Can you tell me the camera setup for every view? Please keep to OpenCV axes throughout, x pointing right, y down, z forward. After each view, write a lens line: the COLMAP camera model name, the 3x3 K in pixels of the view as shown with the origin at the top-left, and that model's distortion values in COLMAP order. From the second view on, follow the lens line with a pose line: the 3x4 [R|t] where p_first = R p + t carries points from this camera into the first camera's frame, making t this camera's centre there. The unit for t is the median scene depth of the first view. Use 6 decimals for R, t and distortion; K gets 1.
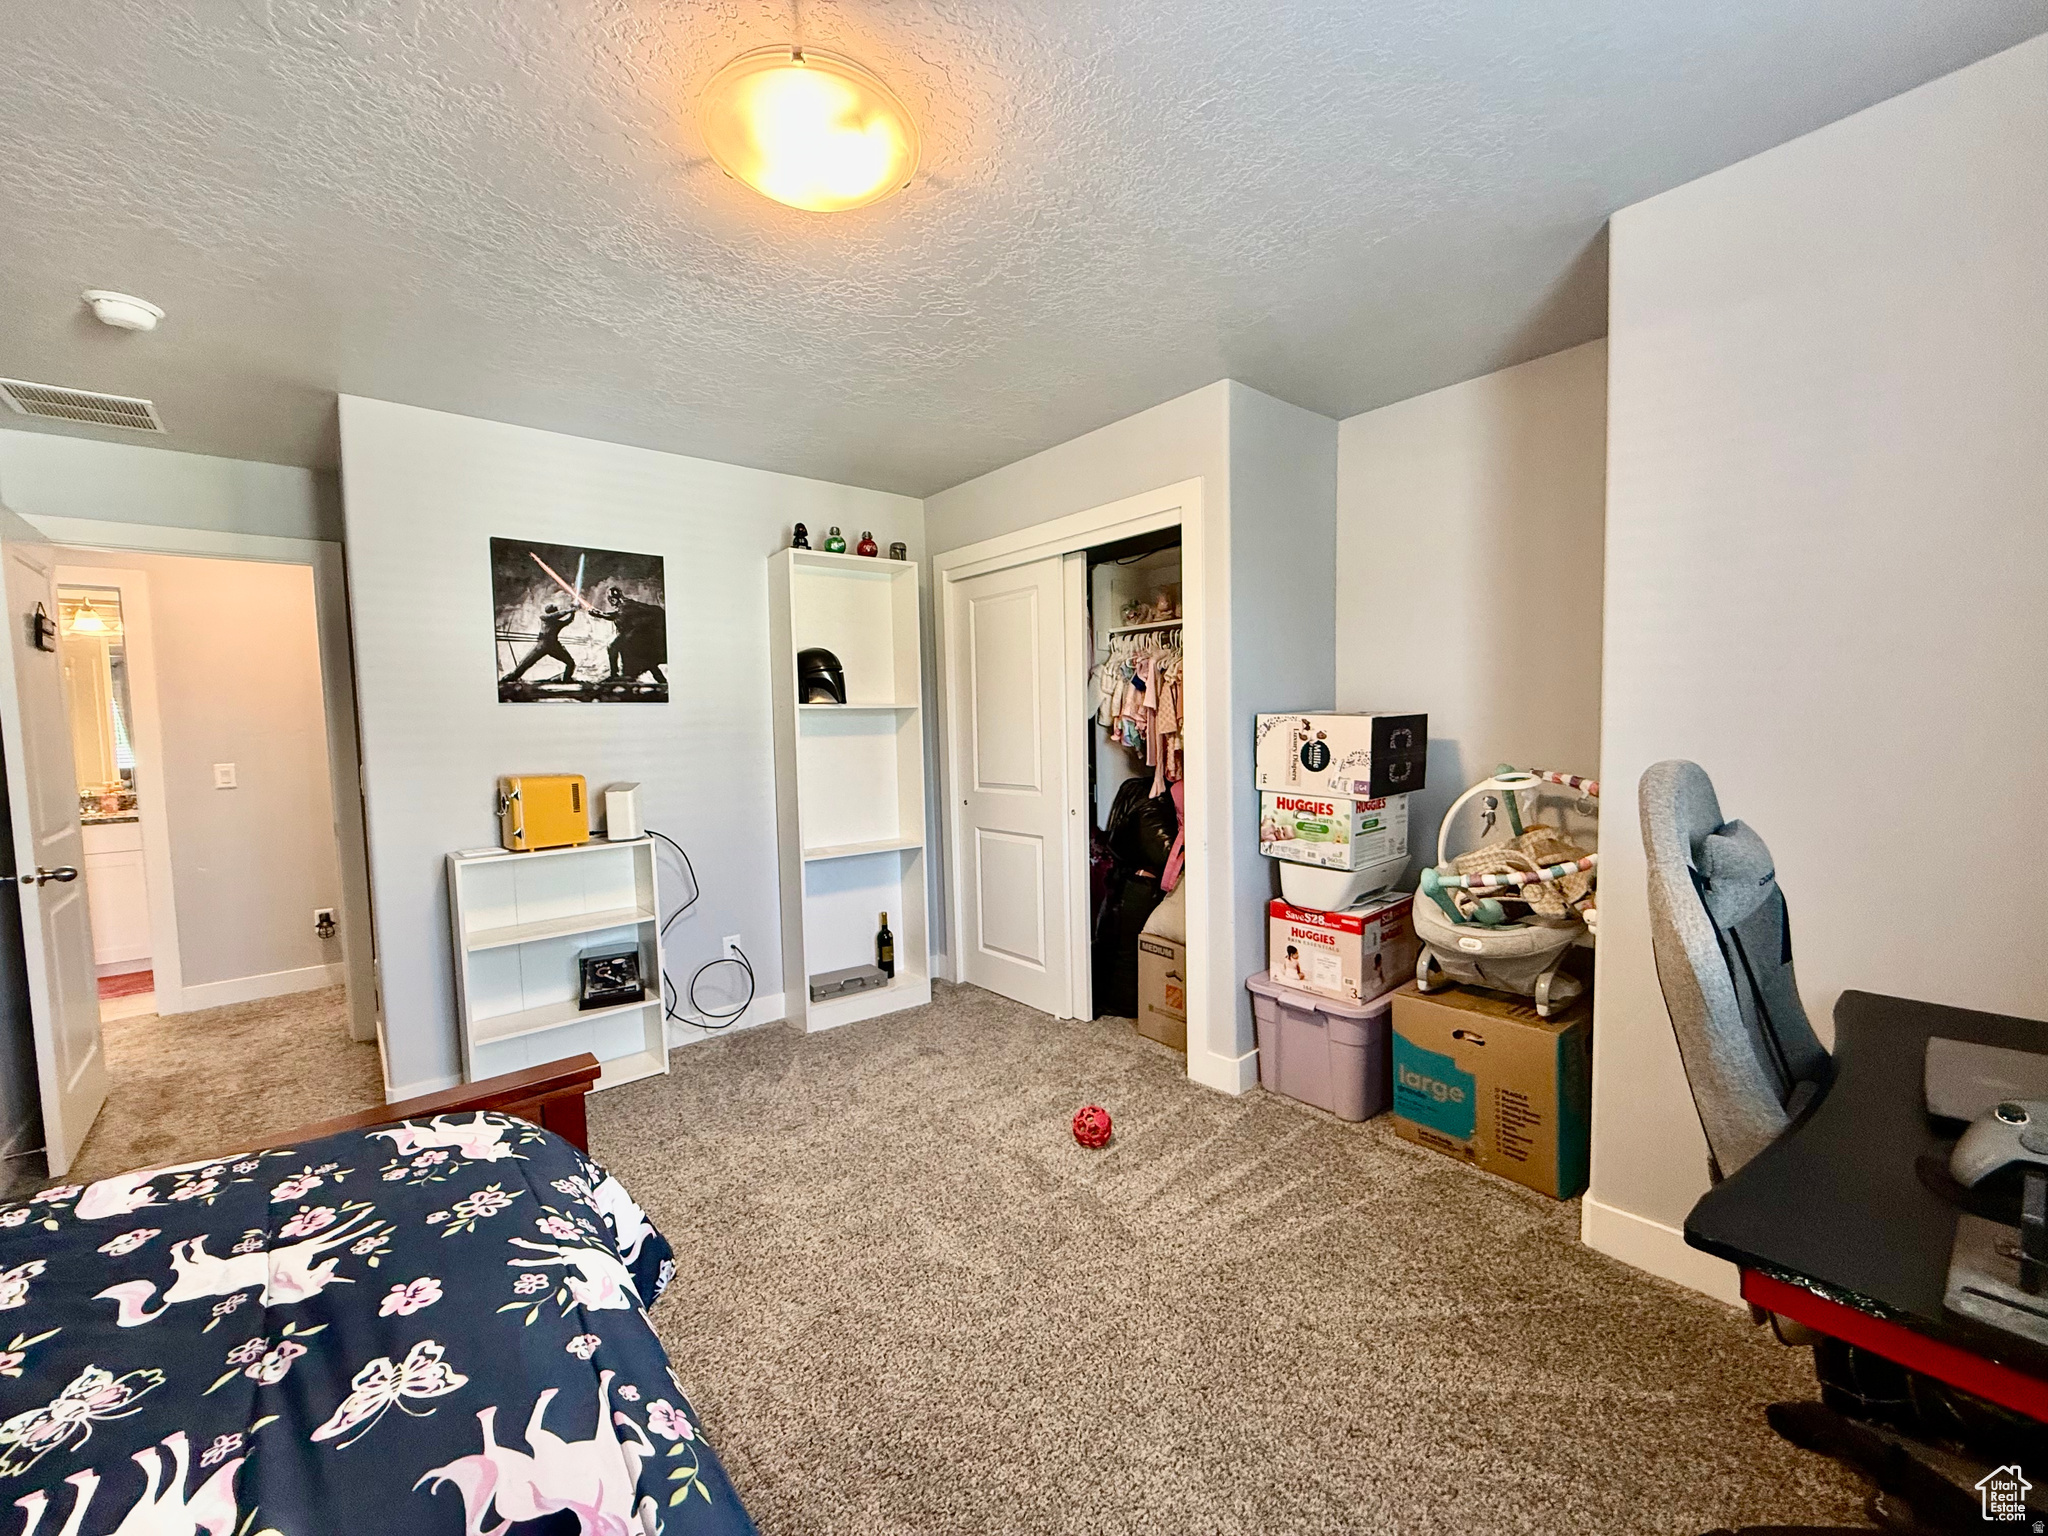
lens RADIAL K [[816.3, 0, 1006.5], [0, 816.3, 770.8], [0, 0, 1]] dist [-0.000422, 0.000025]
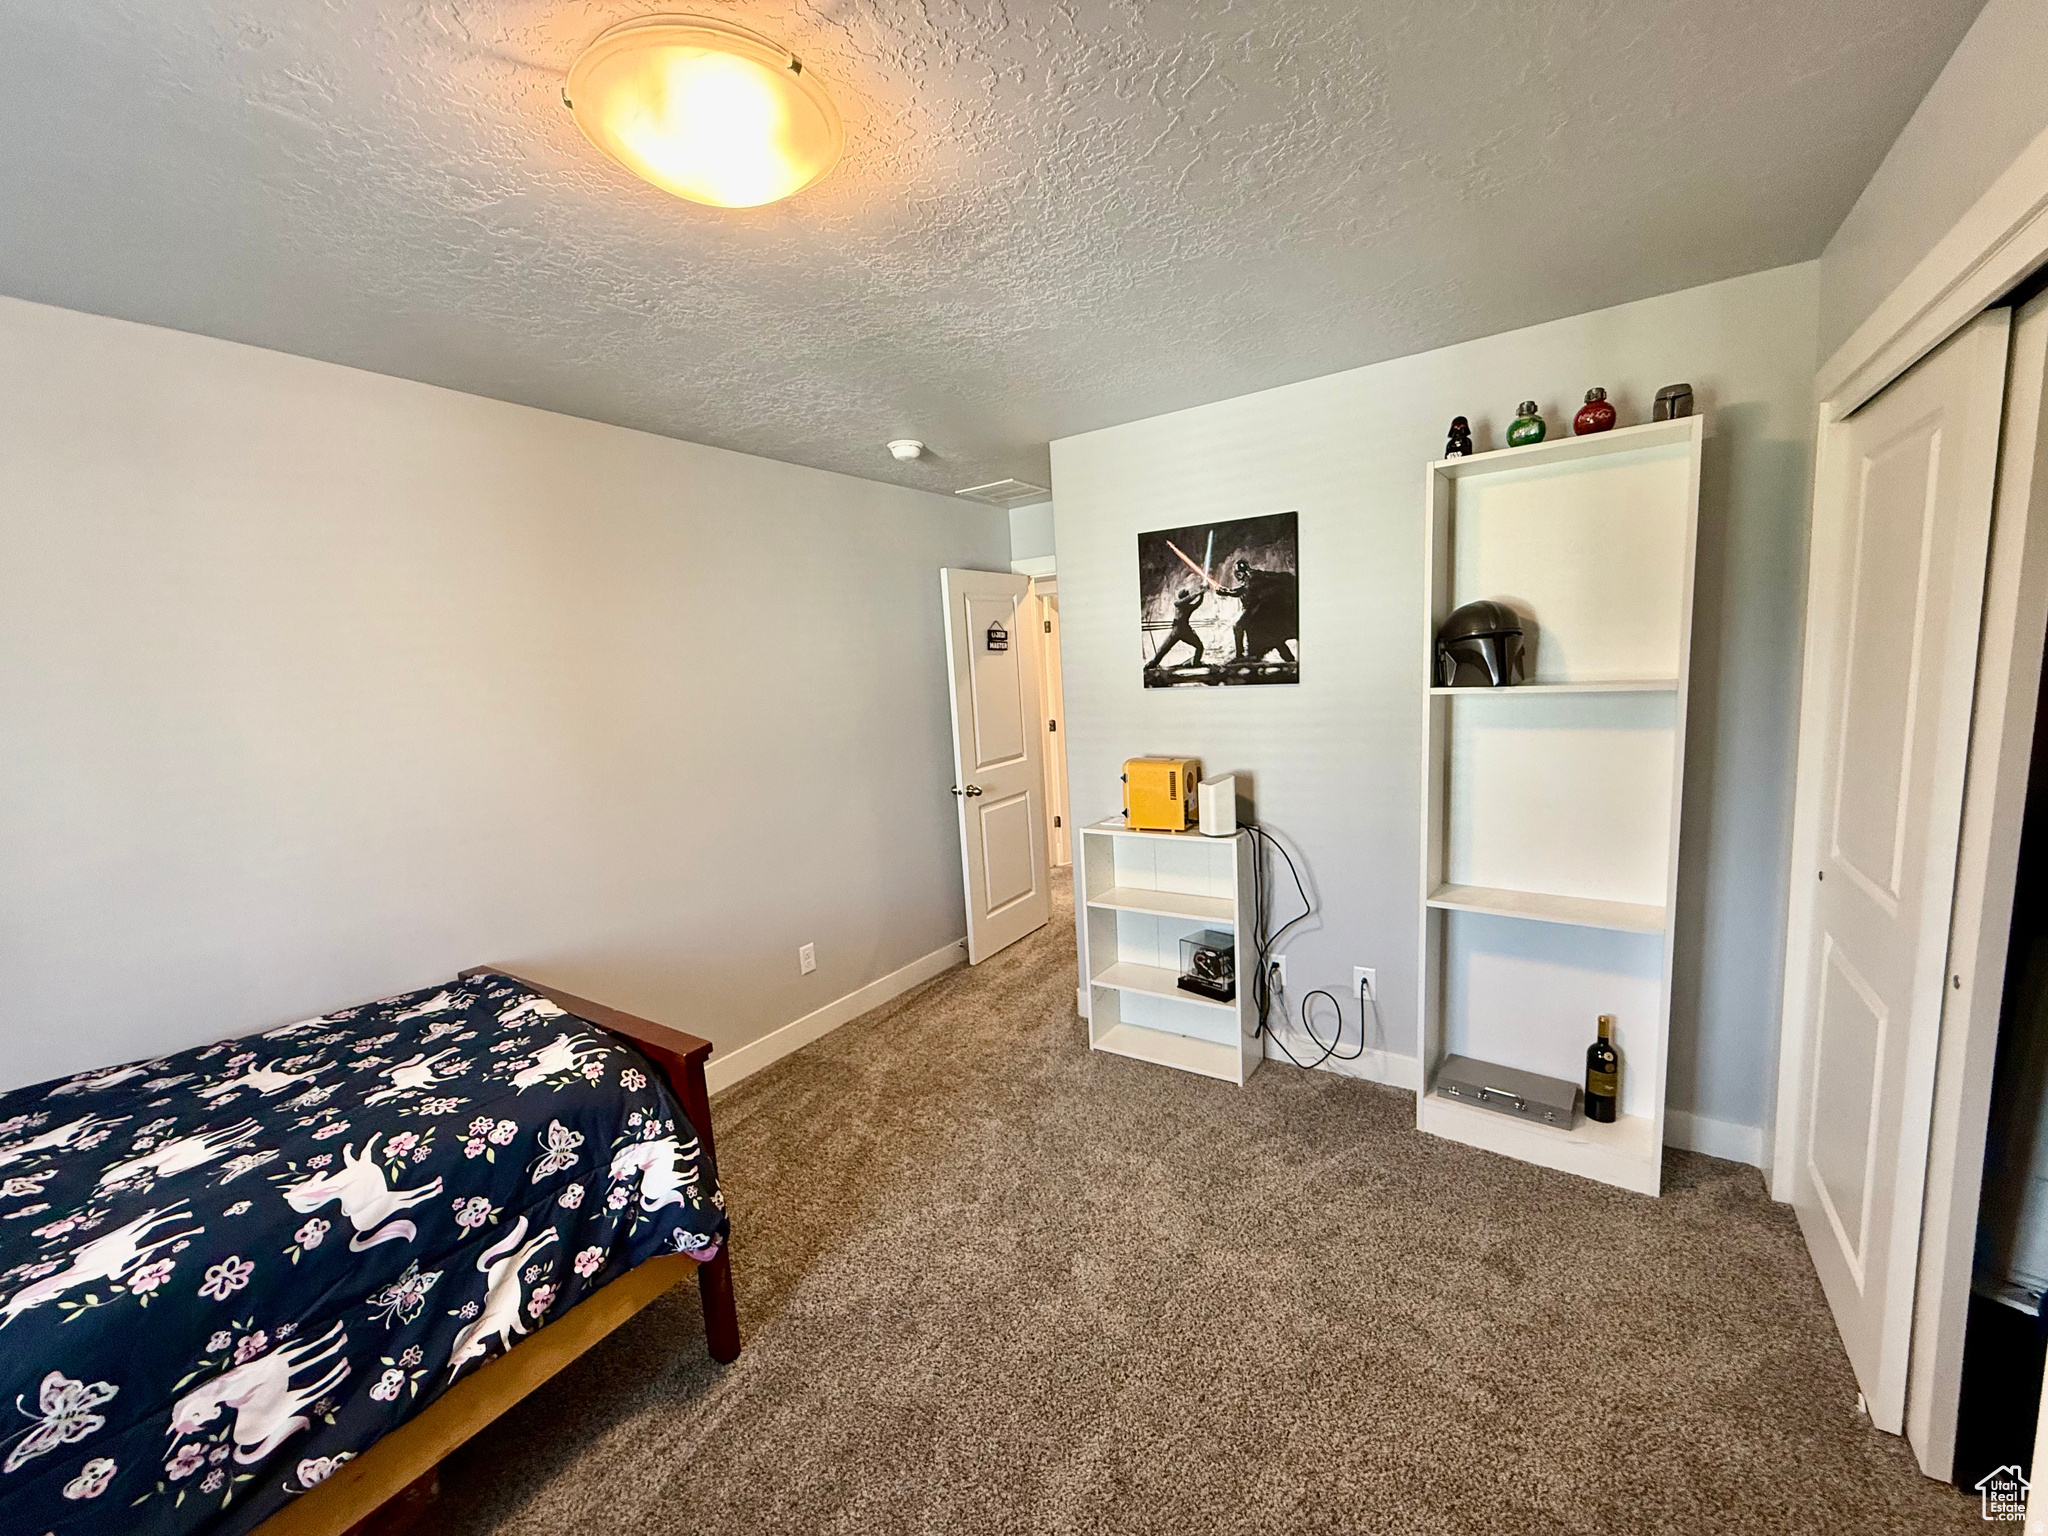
lens RADIAL K [[816.3, 0, 1019.5], [0, 816.3, 771.9], [0, 0, 1]] dist [-0.000422, 0.000025]
pose [[0.285919, 0.133432, -0.948919, 0.370307], [-0.007789, 0.990549, 0.136939, -0.119327], [0.958222, -0.031762, 0.284256, 0.523912]]
